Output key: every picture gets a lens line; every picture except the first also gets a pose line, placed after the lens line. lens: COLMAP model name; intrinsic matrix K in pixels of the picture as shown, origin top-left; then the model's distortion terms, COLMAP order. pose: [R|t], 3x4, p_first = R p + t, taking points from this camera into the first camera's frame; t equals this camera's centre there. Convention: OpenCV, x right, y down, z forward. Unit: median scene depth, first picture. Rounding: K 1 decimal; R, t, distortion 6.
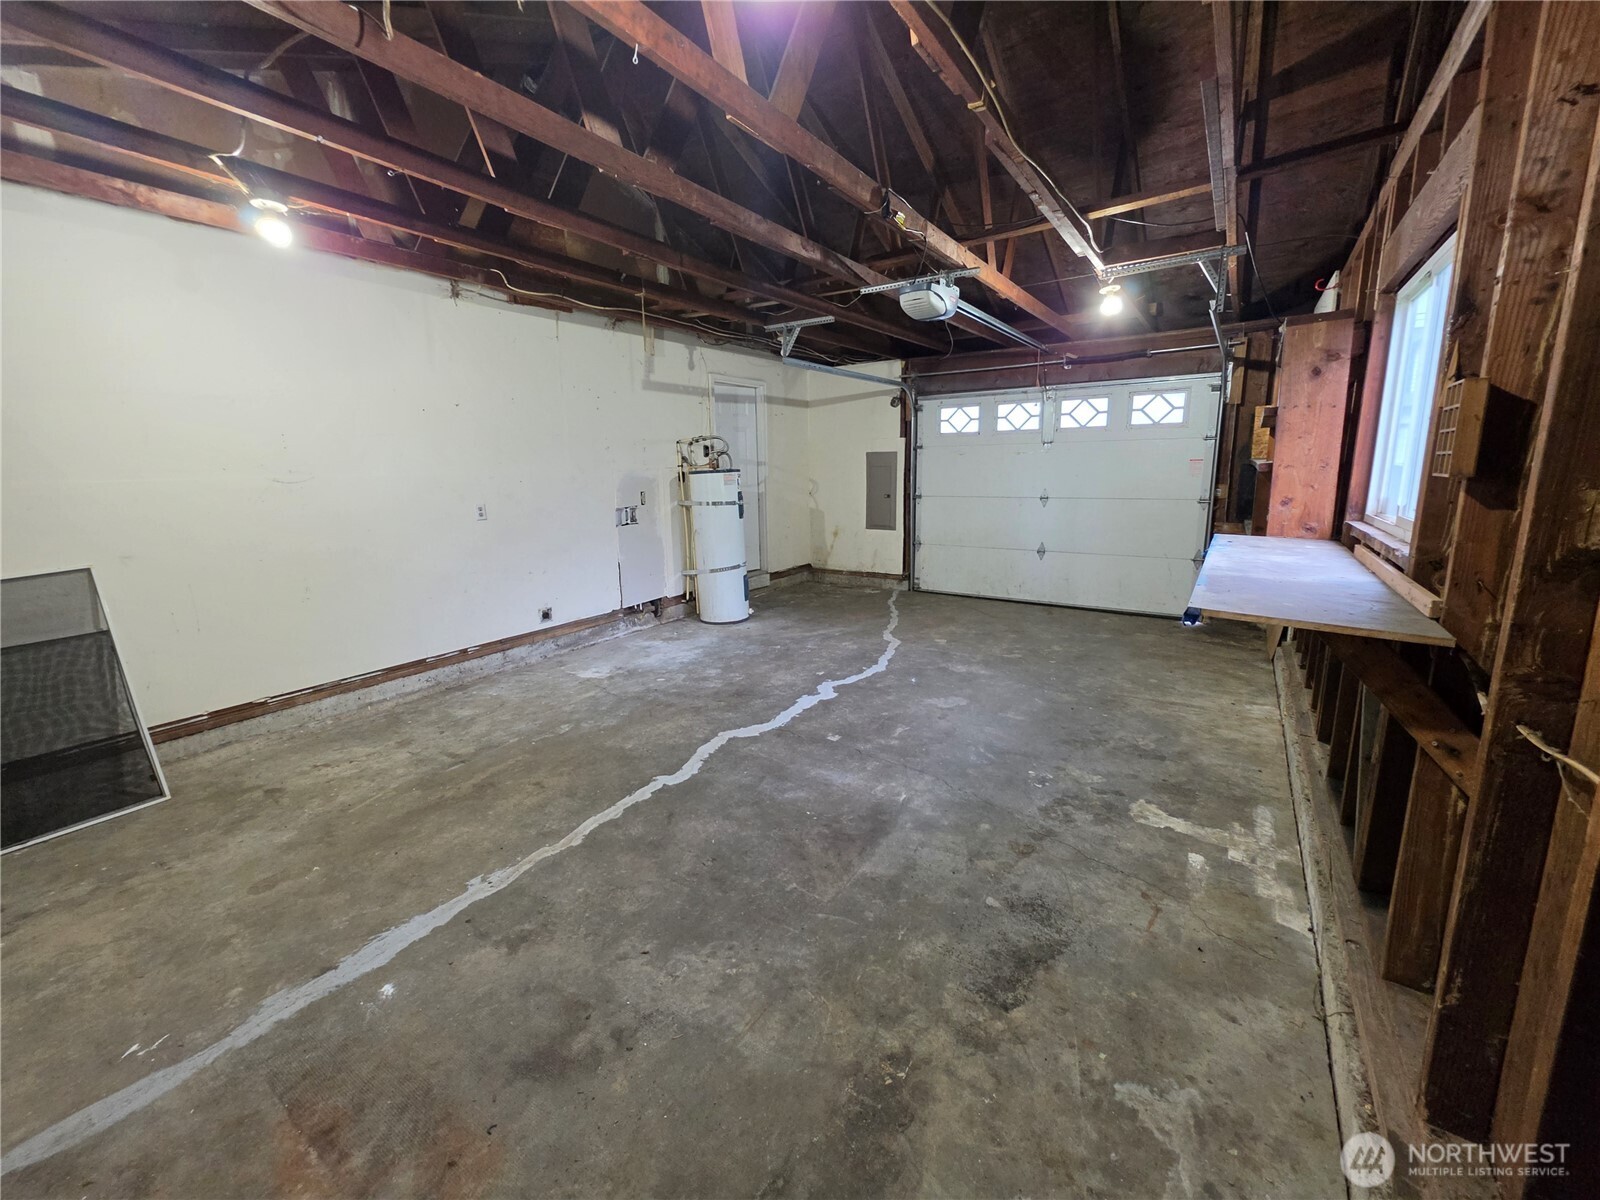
lens RADIAL K [[639.2, 0, 793.5], [0, 639.2, 588.9], [0, 0, 1]] dist [-0.002041, -0.000573]
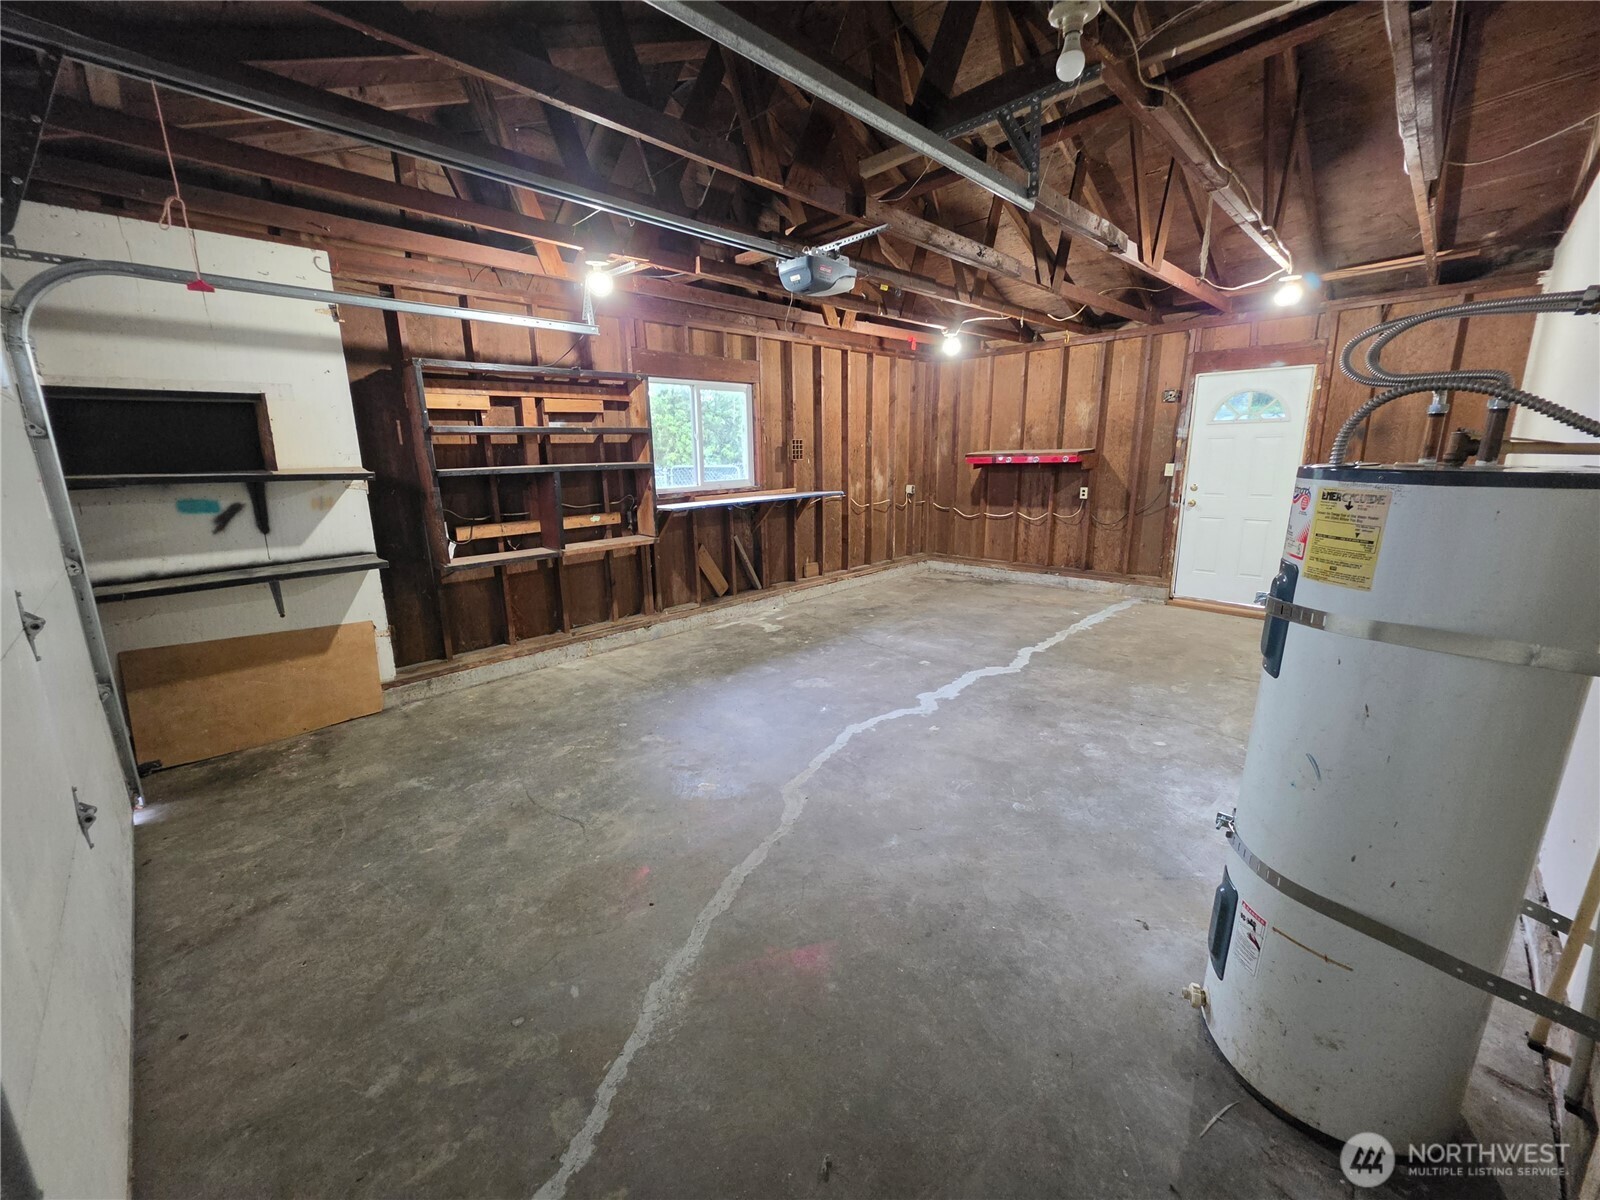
lens RADIAL K [[639.2, 0, 793.5], [0, 639.2, 588.9], [0, 0, 1]] dist [-0.002041, -0.000573]
pose [[-0.983518, 0.000903, 0.180808, 0.082988], [0.071523, 0.920368, 0.384456, -0.391827], [-0.166063, 0.391052, -0.905263, 1.983492]]
